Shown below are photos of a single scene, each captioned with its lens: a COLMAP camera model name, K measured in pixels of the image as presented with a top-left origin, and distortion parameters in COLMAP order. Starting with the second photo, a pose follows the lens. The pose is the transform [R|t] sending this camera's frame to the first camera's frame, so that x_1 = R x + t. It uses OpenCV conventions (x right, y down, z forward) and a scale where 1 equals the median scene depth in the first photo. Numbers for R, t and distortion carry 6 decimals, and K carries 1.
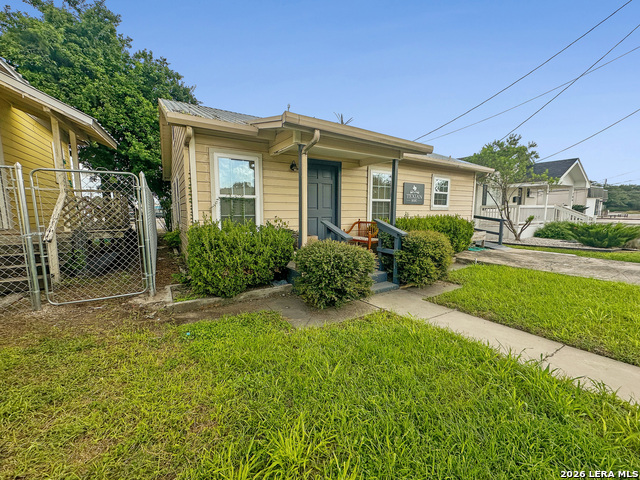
lens RADIAL K [[256.2, 0, 320.0], [0, 256.2, 240.0], [0, 0, 1]] dist [0.001062, 0.000150]
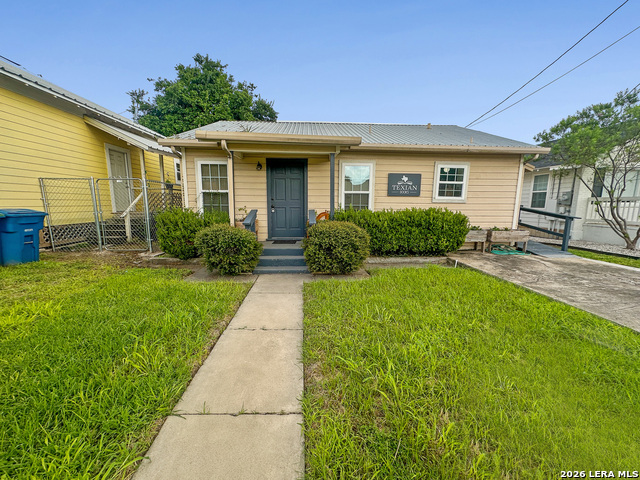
lens RADIAL K [[256.2, 0, 320.0], [0, 256.2, 240.0], [0, 0, 1]] dist [0.001062, 0.000150]
pose [[0.876169, 0.074175, -0.476263, 0.578289], [-0.062080, 0.997224, 0.041106, 0.000624], [0.477990, -0.006449, 0.878342, 0.035648]]
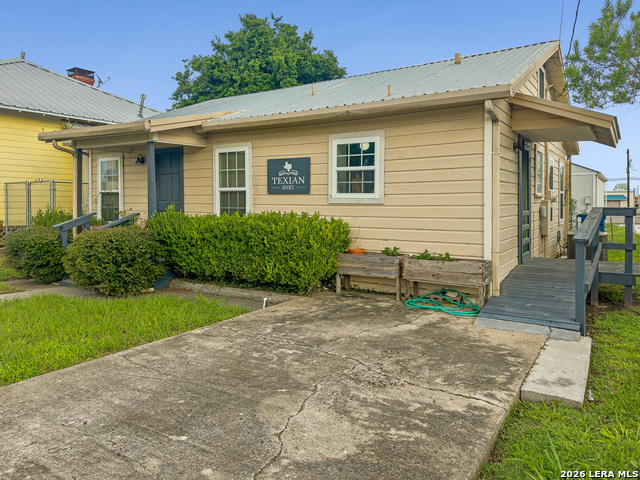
lens RADIAL K [[439.6, 0, 320.0], [0, 439.6, 240.0], [0, 0, 1]] dist [0.032650, -0.002210]
pose [[0.441355, 0.078660, -0.893878, 1.359619], [-0.104783, 0.993853, 0.035721, -0.080733], [0.891194, 0.077898, 0.446884, 0.650240]]
